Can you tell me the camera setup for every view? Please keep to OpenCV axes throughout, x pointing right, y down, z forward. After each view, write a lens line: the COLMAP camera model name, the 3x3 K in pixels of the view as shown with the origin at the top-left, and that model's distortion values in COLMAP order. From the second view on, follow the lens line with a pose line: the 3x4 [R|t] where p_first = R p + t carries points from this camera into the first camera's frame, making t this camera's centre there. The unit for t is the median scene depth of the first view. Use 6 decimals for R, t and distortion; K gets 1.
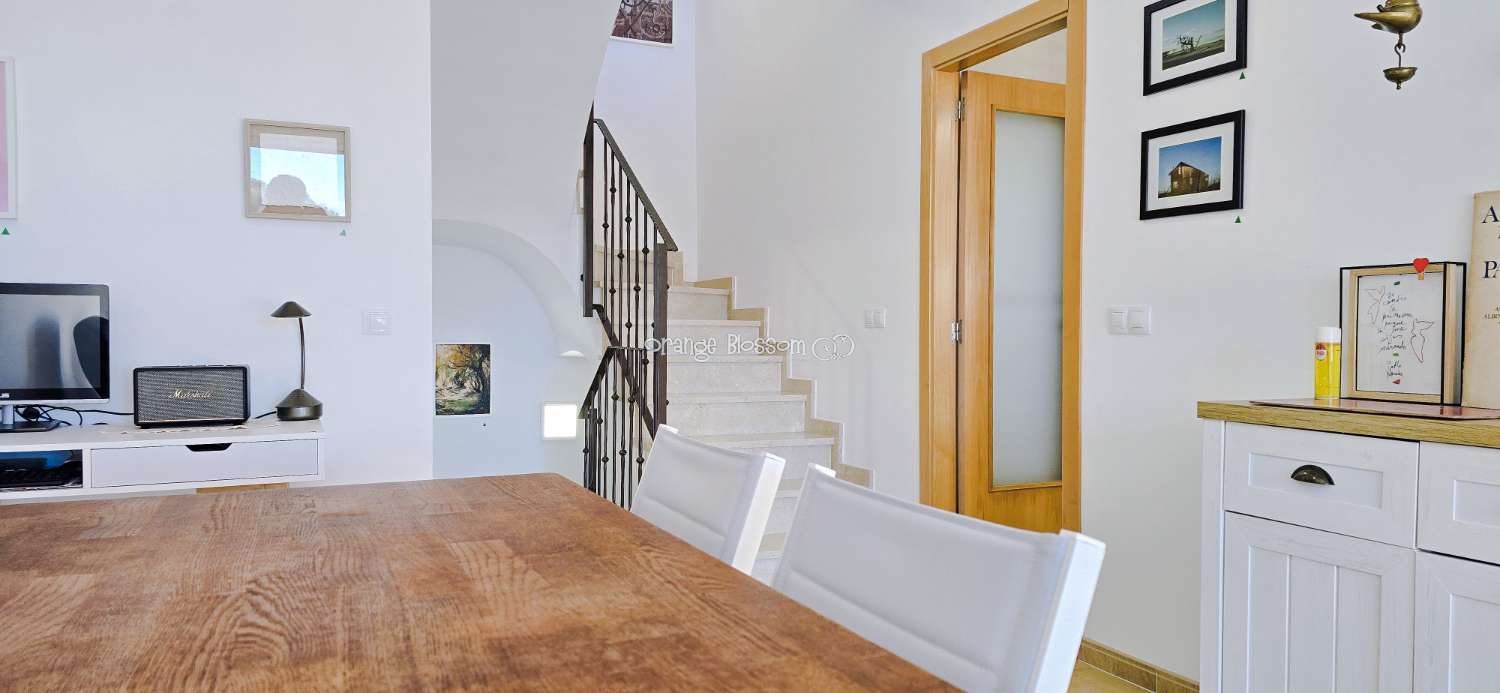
lens RADIAL K [[999.2, 0, 750.0], [0, 999.2, 346.5], [0, 0, 1]] dist [0.073584, -0.078184]
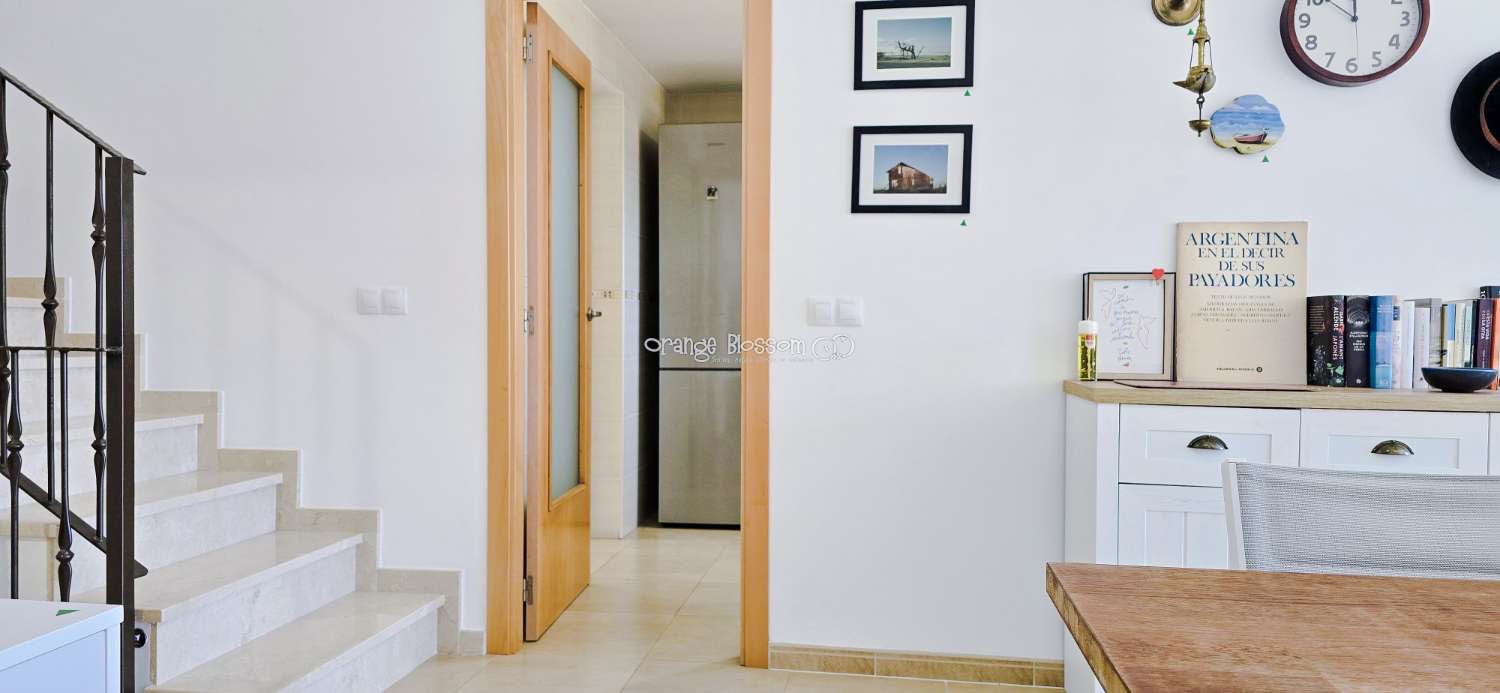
lens RADIAL K [[999.2, 0, 750.0], [0, 999.2, 346.5], [0, 0, 1]] dist [0.073584, -0.078184]
pose [[0.531739, -0.015129, 0.846773, -0.578048], [0.005995, 0.999883, 0.014100, -0.007171], [-0.846887, -0.002421, 0.531767, 0.616751]]
